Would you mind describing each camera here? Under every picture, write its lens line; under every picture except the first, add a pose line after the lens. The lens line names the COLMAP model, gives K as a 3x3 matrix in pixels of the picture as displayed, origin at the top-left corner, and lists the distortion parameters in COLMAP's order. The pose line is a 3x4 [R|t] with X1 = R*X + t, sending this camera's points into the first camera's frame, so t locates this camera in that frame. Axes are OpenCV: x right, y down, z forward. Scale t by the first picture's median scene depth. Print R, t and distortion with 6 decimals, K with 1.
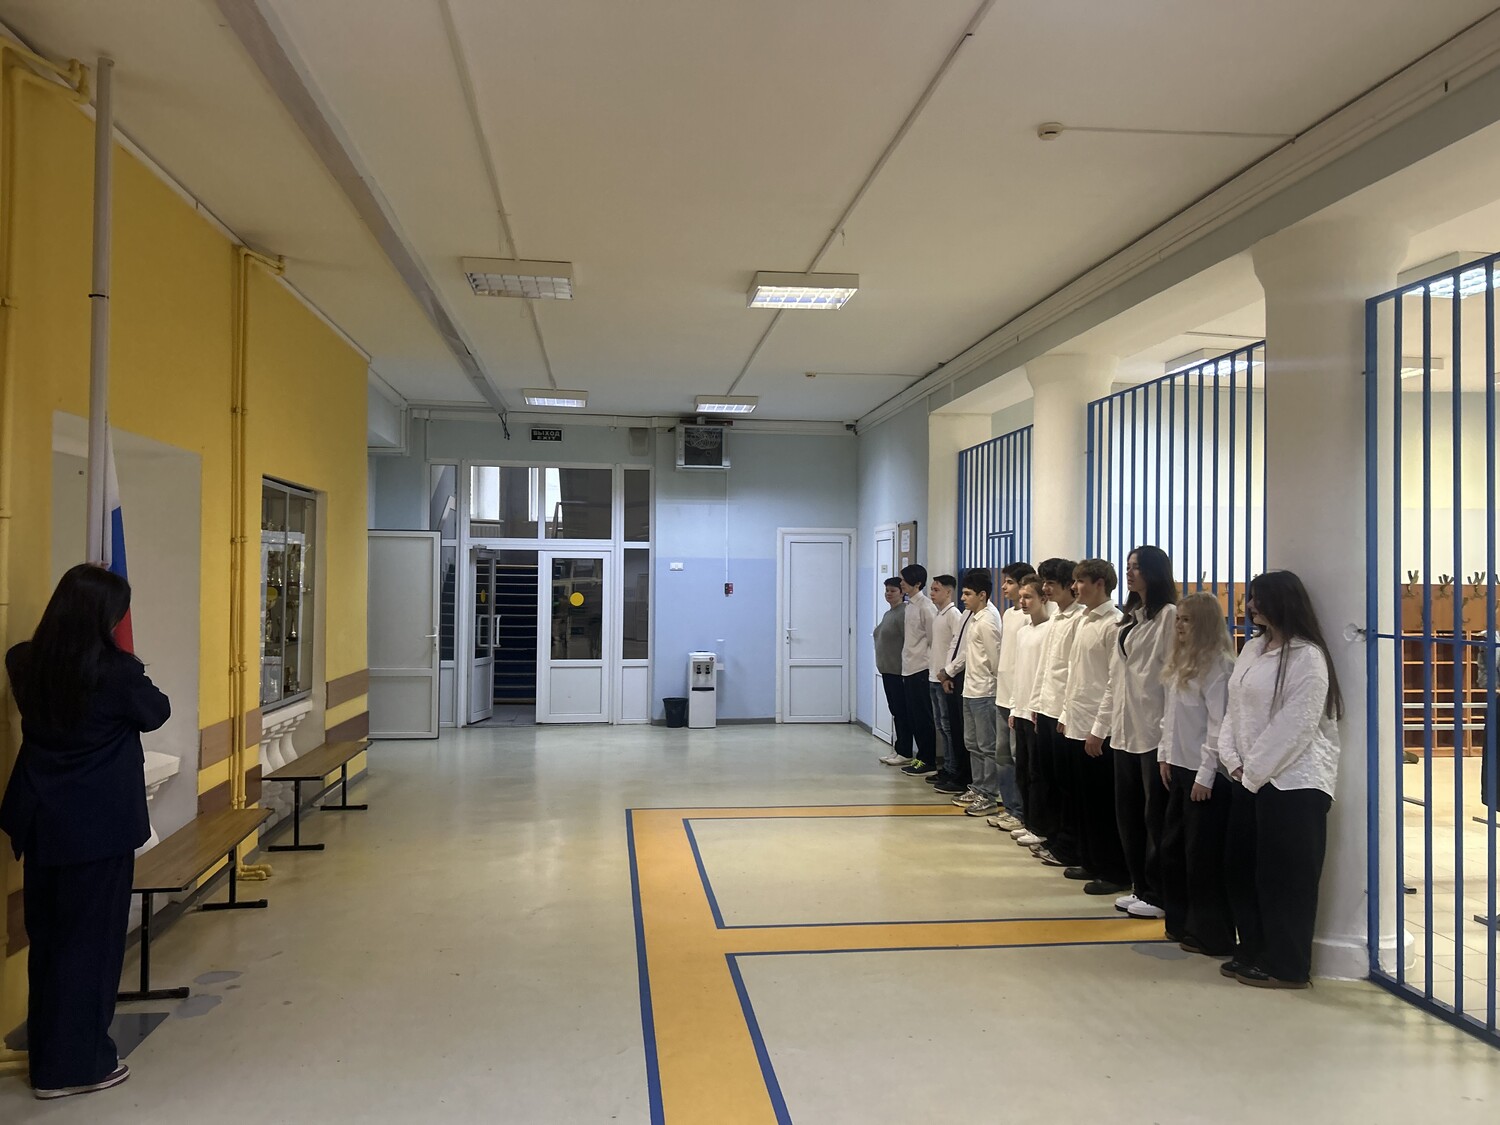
lens RADIAL K [[1137.5, 0, 758.0], [0, 1137.5, 560.3], [0, 0, 1]] dist [0.044624, -0.050801]
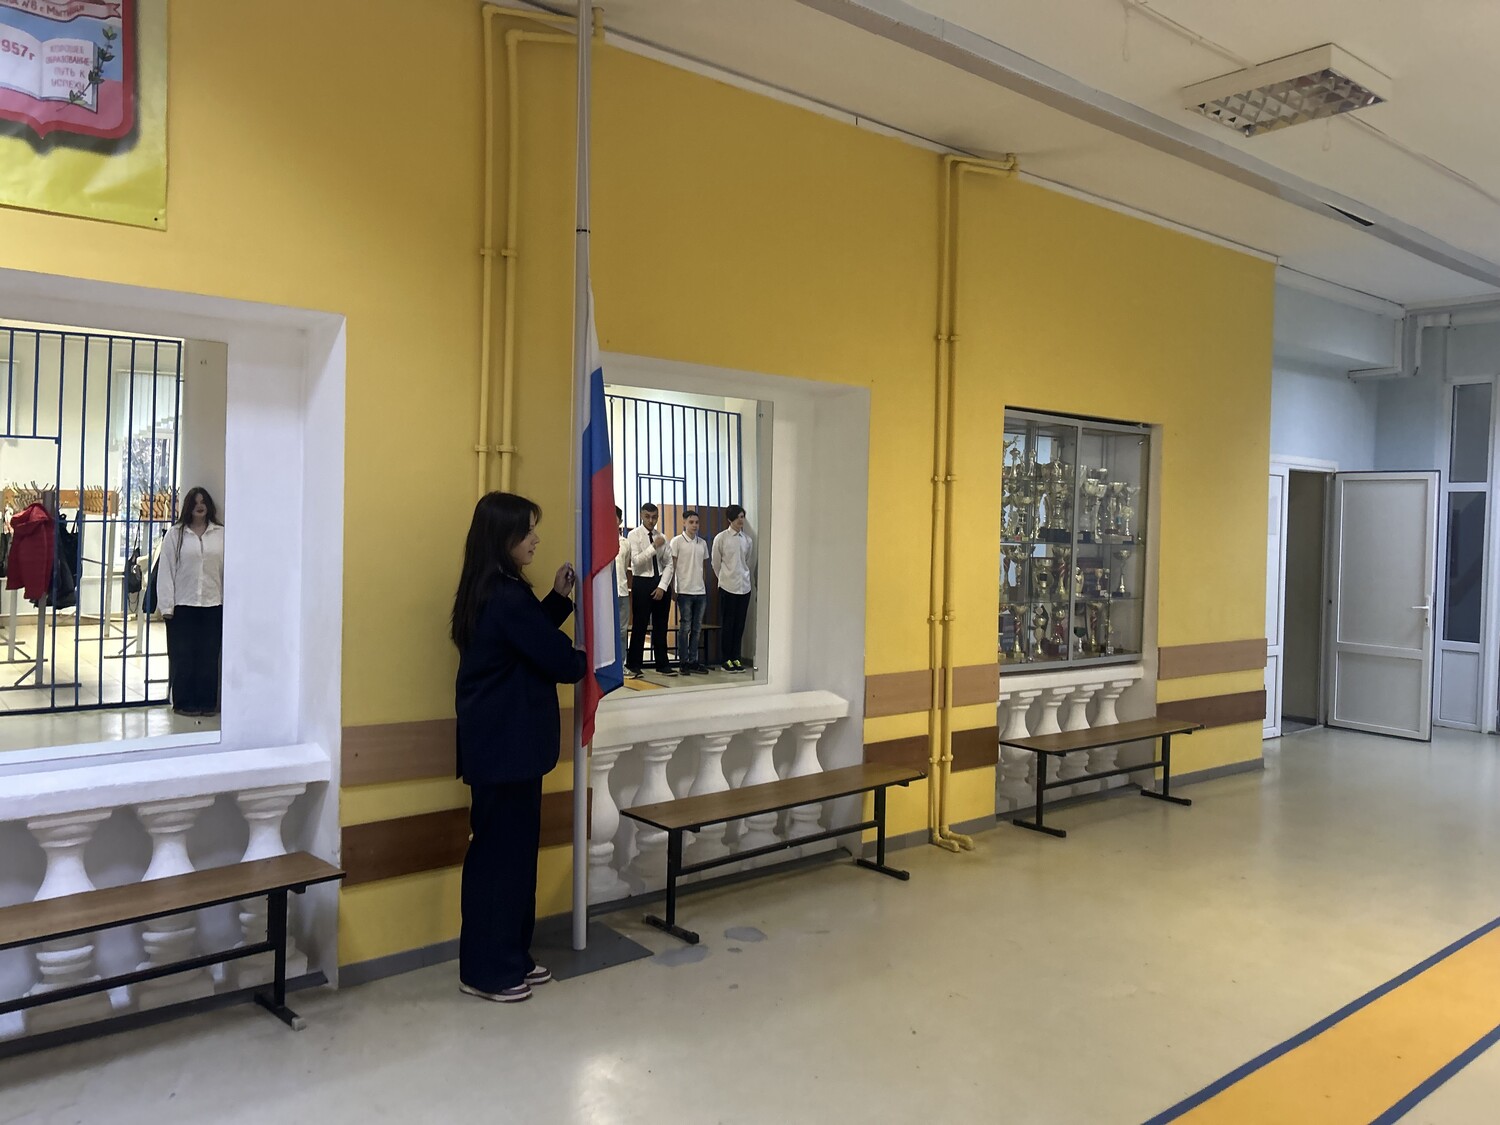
lens RADIAL K [[1113.8, 0, 721.9], [0, 1113.8, 546.7], [0, 0, 1]] dist [0.032069, -0.025360]
pose [[0.513232, 0.019292, -0.858033, 0.182711], [-0.001983, 0.999771, 0.021293, 0.015290], [0.858248, -0.009226, 0.513153, 0.314359]]
